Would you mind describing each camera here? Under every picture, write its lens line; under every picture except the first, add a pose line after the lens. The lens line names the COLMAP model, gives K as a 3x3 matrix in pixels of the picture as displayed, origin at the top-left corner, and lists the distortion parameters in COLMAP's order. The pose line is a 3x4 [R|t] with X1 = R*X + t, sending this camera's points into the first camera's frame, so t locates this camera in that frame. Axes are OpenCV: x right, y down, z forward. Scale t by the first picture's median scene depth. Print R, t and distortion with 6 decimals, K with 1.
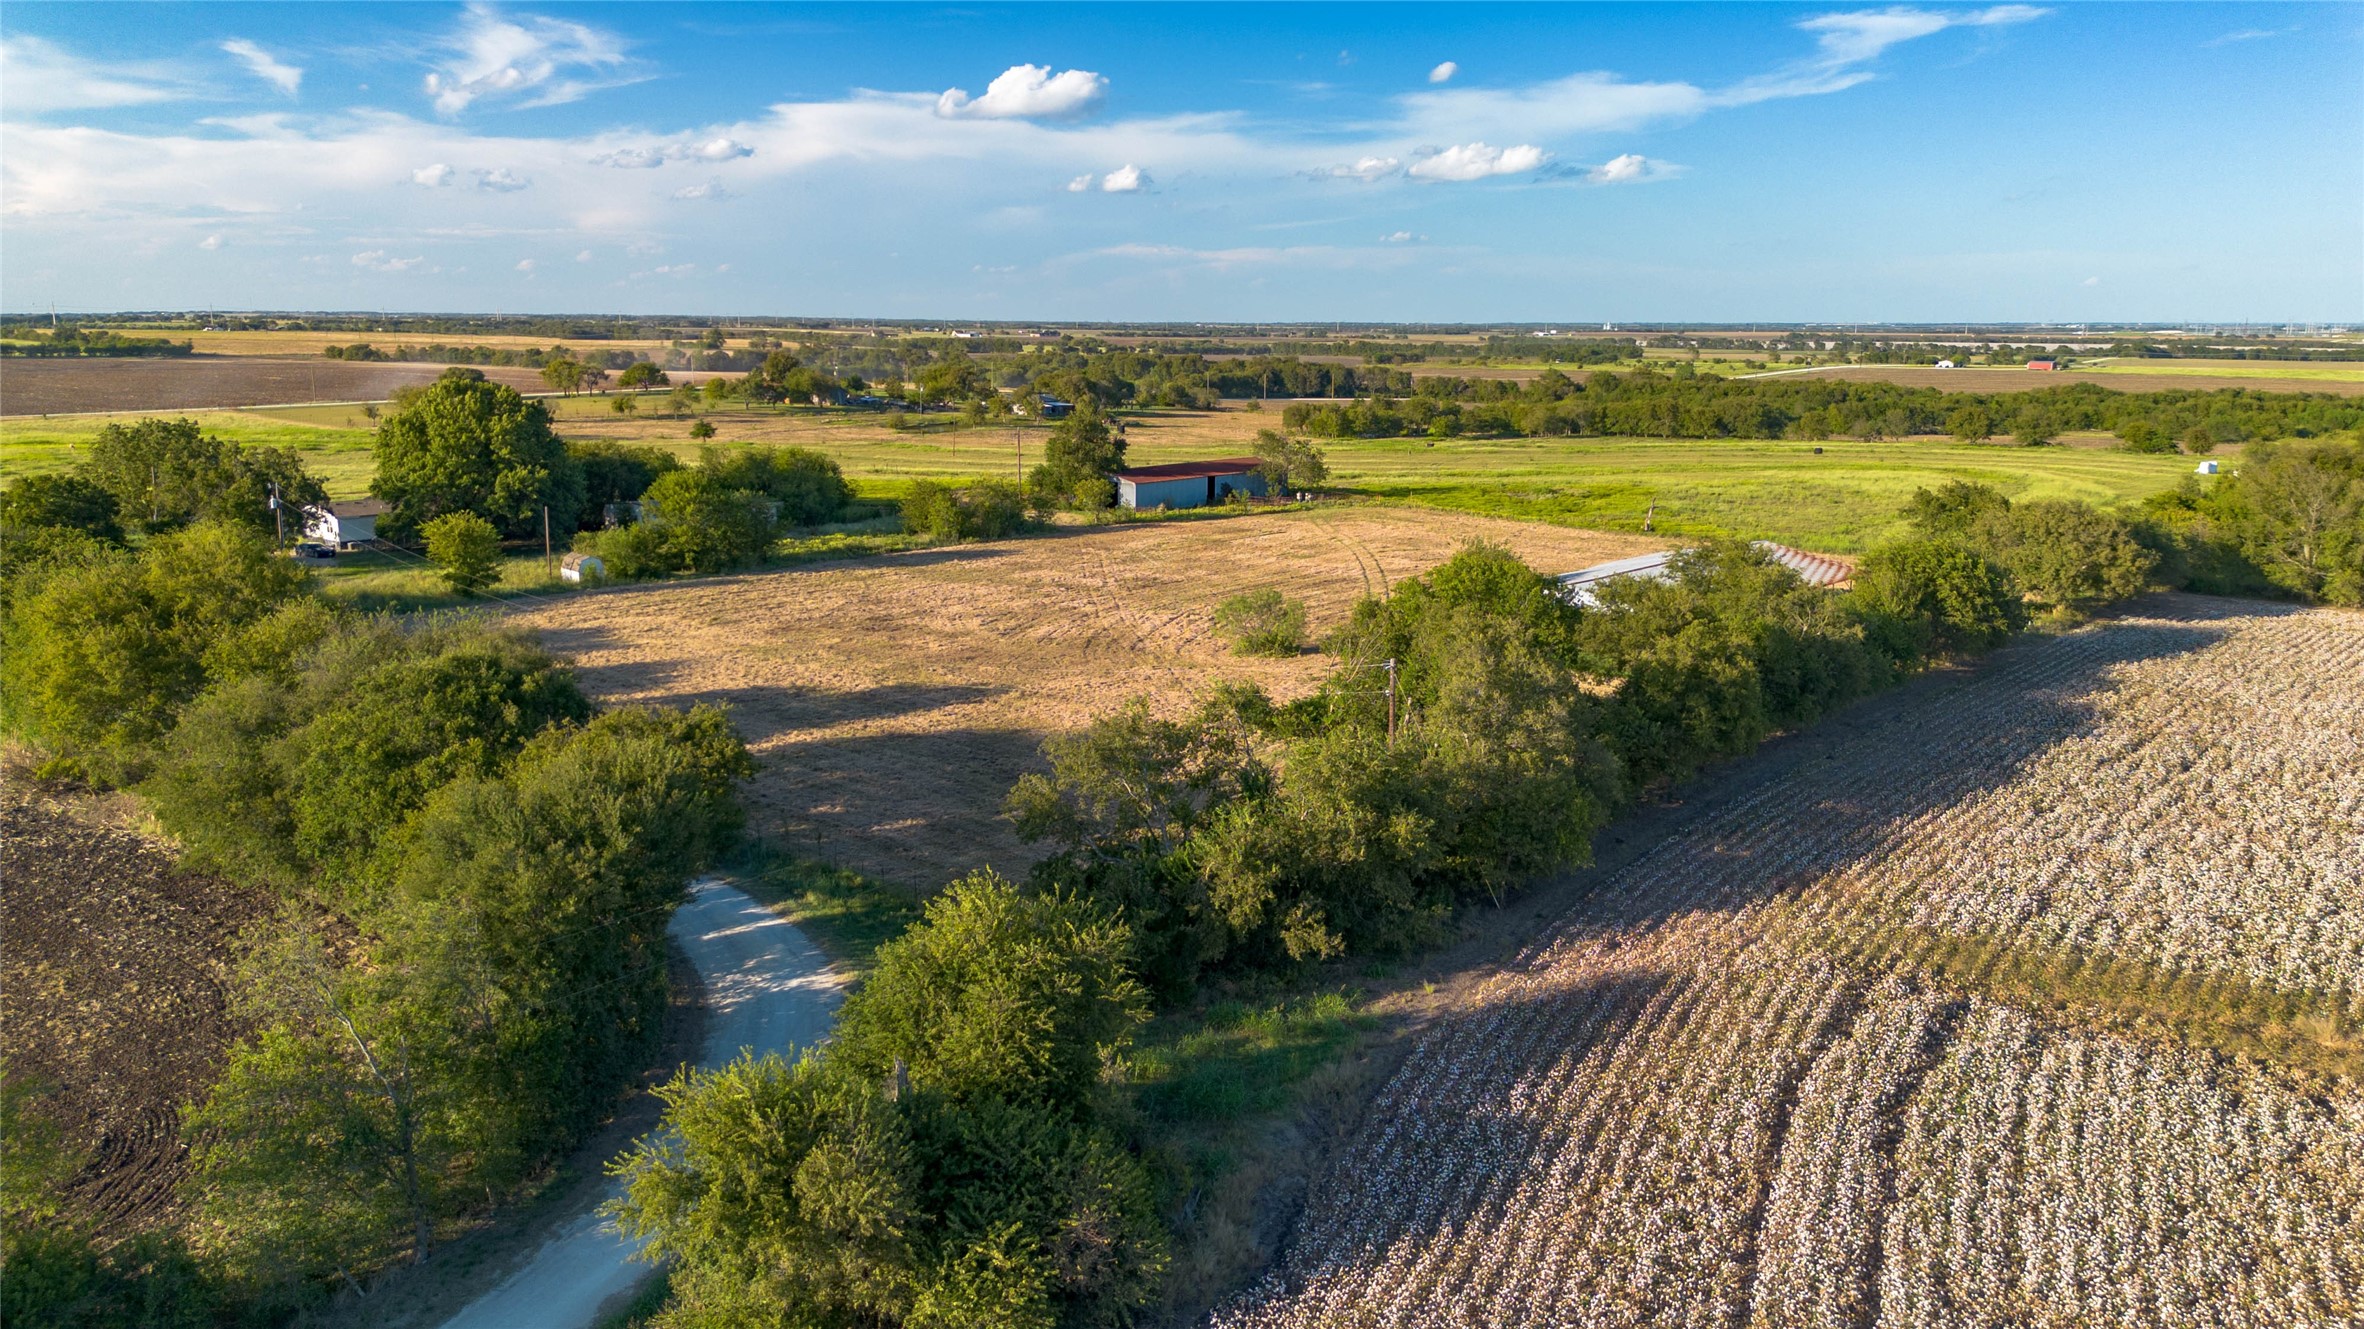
lens RADIAL K [[1667.1, 0, 1180.7], [0, 1667.1, 670.8], [0, 0, 1]] dist [0.070465, -0.074343]
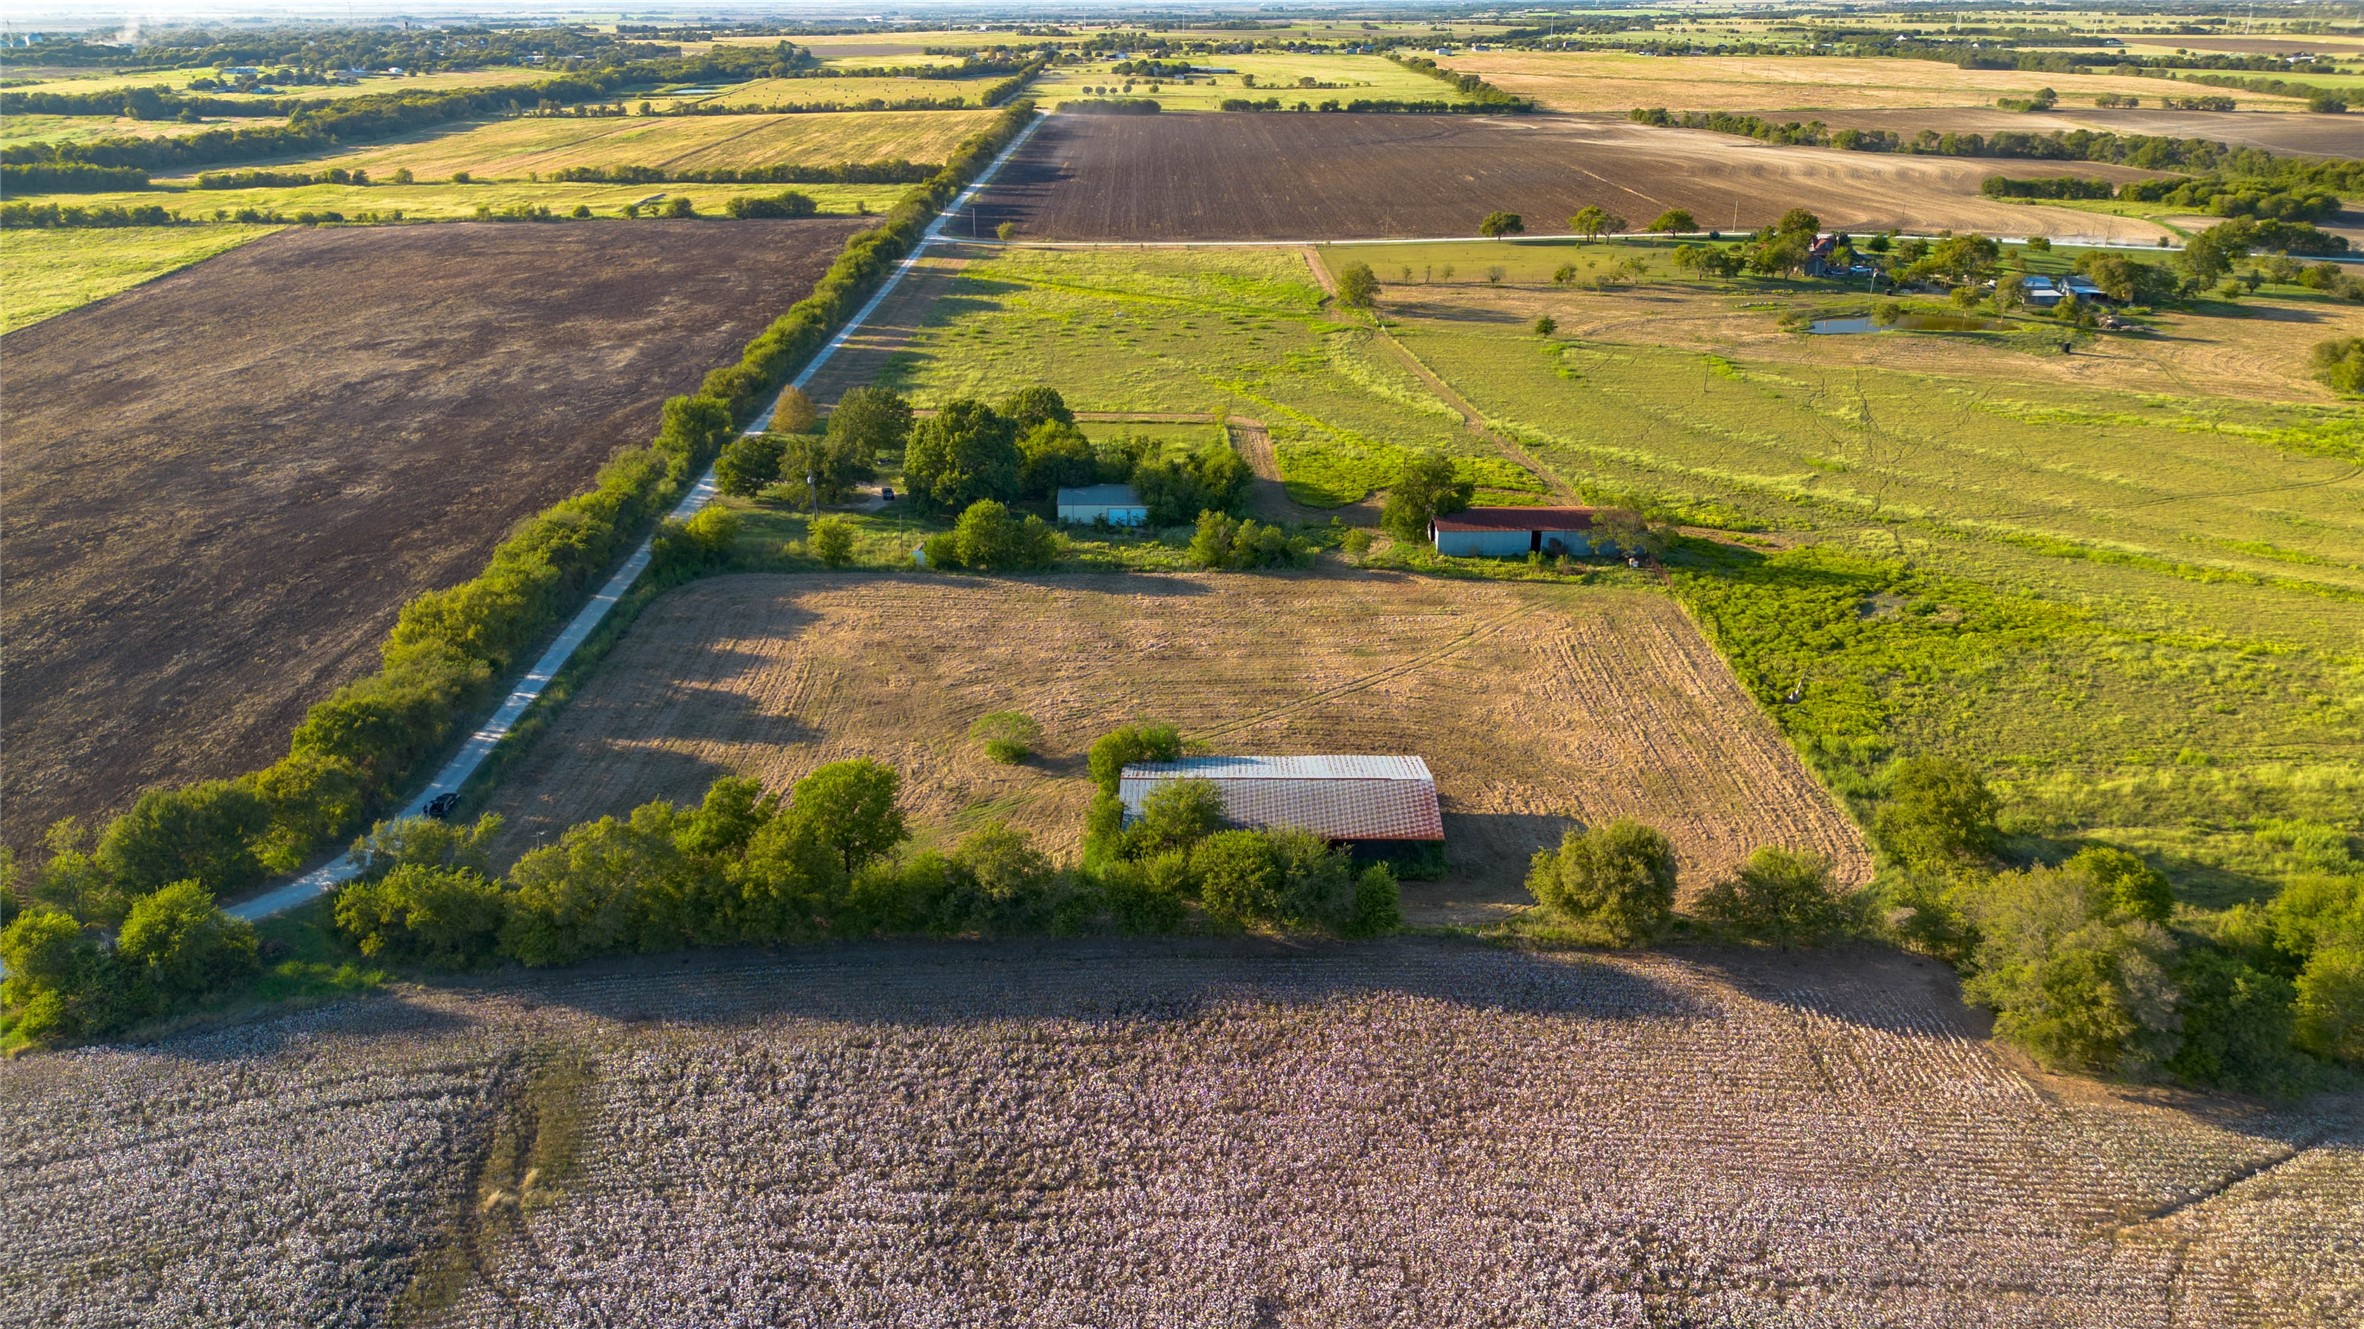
lens RADIAL K [[1667.1, 0, 1171.7], [0, 1667.1, 678.9], [0, 0, 1]] dist [0.070465, -0.074343]
pose [[0.680042, 0.272020, -0.680843, 1.004414], [-0.147418, 0.960392, 0.236465, -0.394416], [0.718200, -0.060438, 0.693207, 0.085906]]
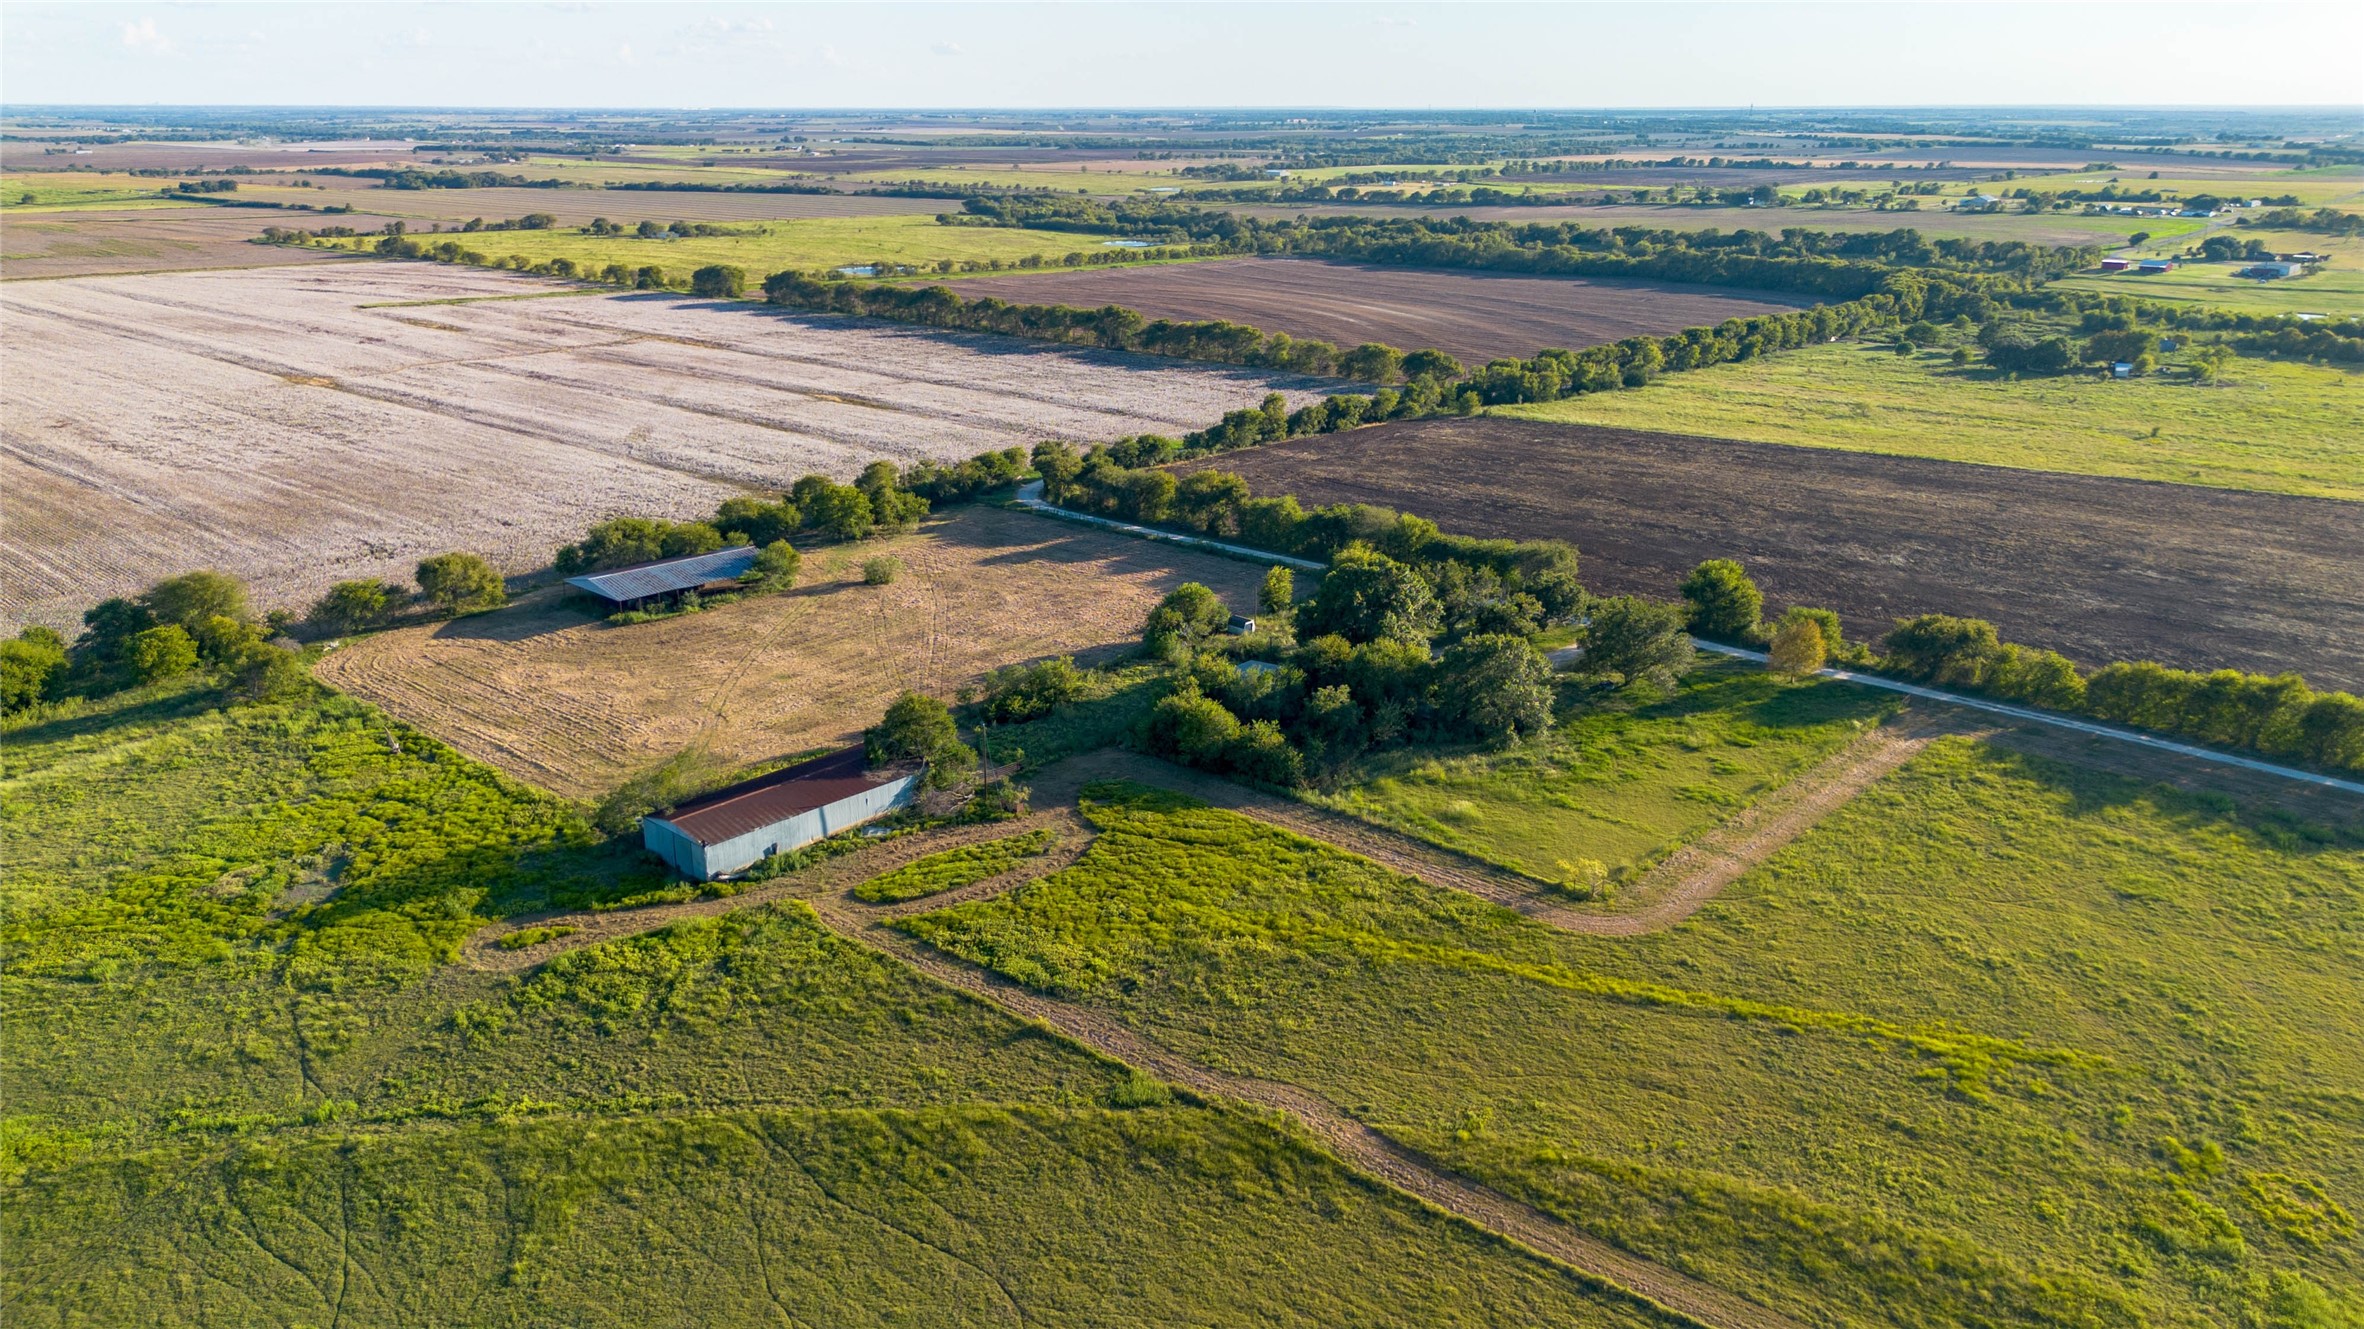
lens RADIAL K [[1667.1, 0, 1175.5], [0, 1667.1, 647.5], [0, 0, 1]] dist [0.070465, -0.074343]
pose [[-0.999802, 0.006407, -0.018817, -0.289078], [-0.003752, 0.868773, 0.495196, -0.977332], [0.019520, 0.495169, -0.868577, 2.760960]]
